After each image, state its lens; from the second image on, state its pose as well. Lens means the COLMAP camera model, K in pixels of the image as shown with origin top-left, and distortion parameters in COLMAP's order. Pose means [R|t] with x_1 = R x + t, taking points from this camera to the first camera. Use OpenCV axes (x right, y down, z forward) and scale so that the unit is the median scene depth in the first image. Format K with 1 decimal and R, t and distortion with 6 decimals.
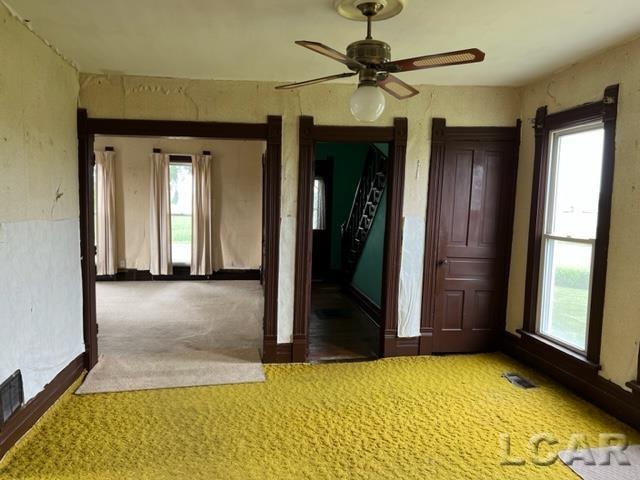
lens RADIAL K [[480.6, 0, 323.1], [0, 480.6, 244.3], [0, 0, 1]] dist [0.059914, -0.002512]
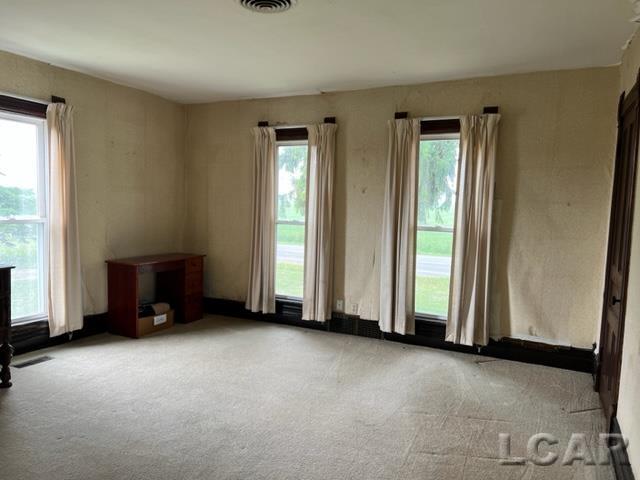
lens RADIAL K [[480.6, 0, 320.9], [0, 480.6, 245.0], [0, 0, 1]] dist [0.059914, -0.002512]
pose [[0.845545, 0.046058, -0.531914, -0.110169], [-0.064135, 0.997820, -0.015550, -0.025865], [0.530038, 0.047262, 0.846656, 0.465427]]
